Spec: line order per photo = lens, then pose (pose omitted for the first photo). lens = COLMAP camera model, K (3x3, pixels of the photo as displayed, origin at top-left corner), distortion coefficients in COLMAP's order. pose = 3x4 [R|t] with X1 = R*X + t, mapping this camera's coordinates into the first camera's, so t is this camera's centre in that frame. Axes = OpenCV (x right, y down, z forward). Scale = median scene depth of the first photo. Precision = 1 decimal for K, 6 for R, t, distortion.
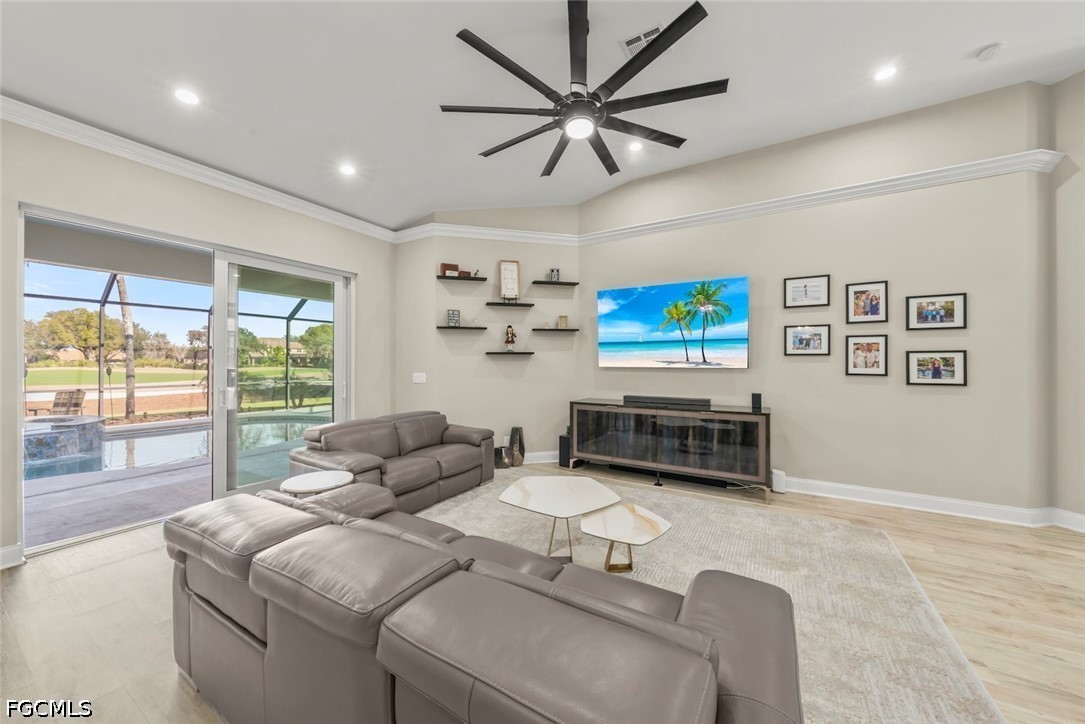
lens RADIAL K [[388.1, 0, 543.1], [0, 388.1, 363.2], [0, 0, 1]] dist [0.005041, -0.000138]
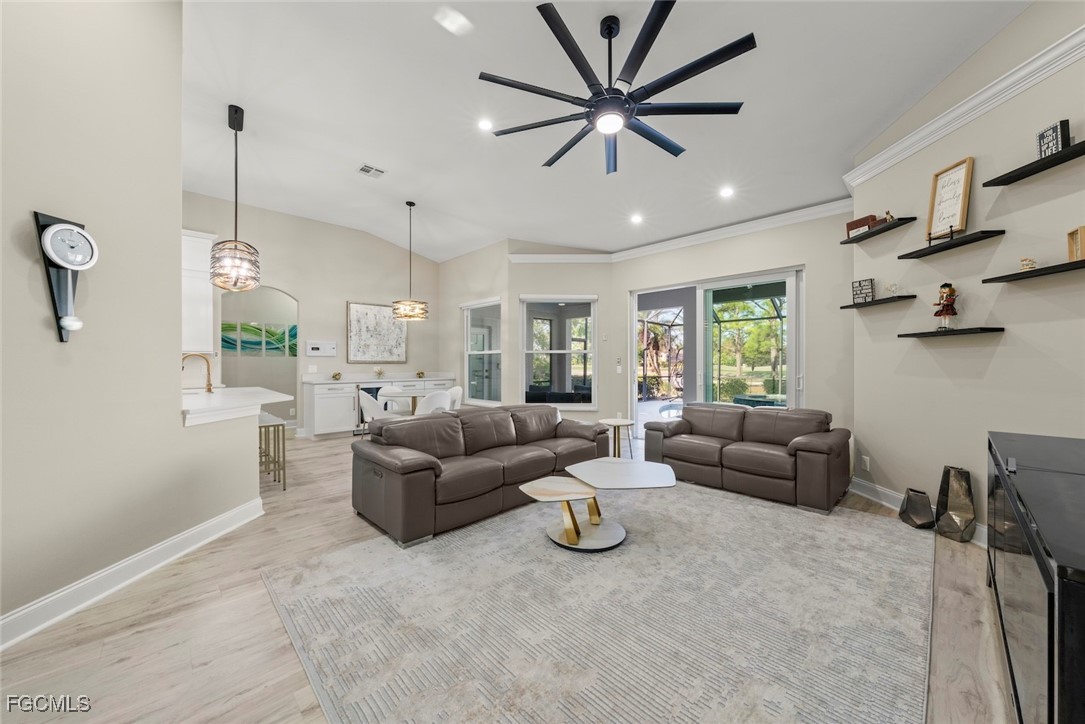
lens RADIAL K [[388.1, 0, 539.9], [0, 388.1, 364.6], [0, 0, 1]] dist [0.005041, -0.000138]
pose [[-0.265369, 0.002735, -0.964143, 0.625957], [-0.004514, 0.999981, 0.004079, 0.021474], [0.964136, 0.005434, -0.265352, 0.598475]]
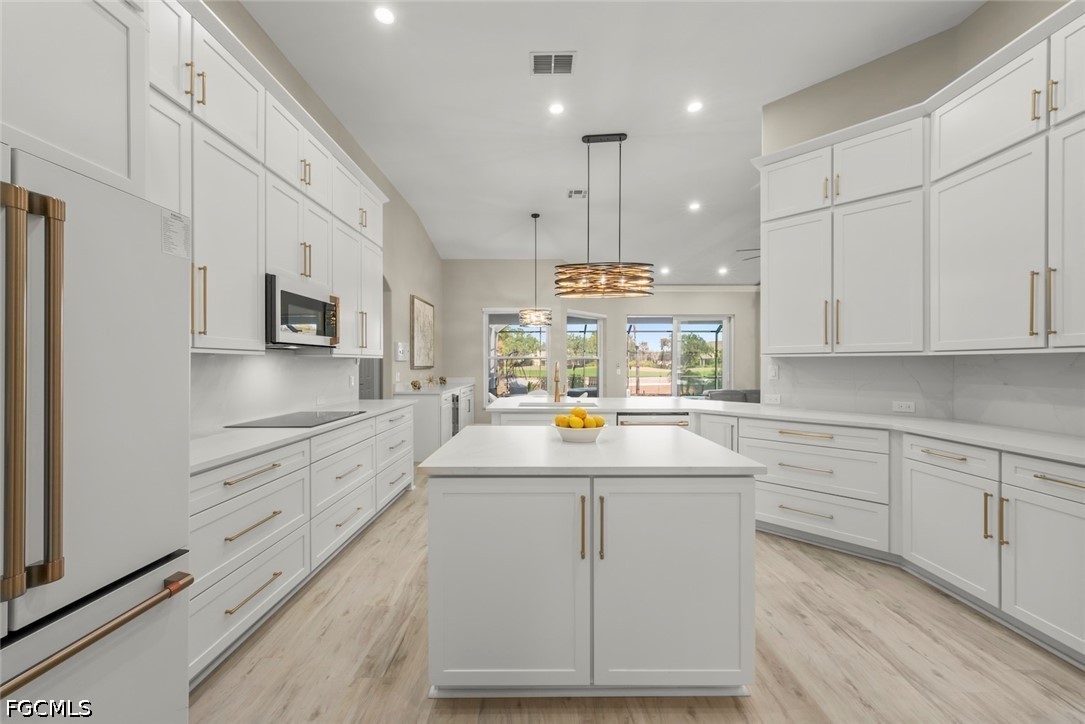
lens RADIAL K [[403.2, 0, 539.2], [0, 403.2, 366.0], [0, 0, 1]] dist [0.001699, 0.000053]
pose [[0.516434, 0.004432, -0.856316, 0.692007], [-0.000406, 0.999988, 0.004930, 0.008515], [0.856327, -0.002198, 0.516429, -0.802690]]
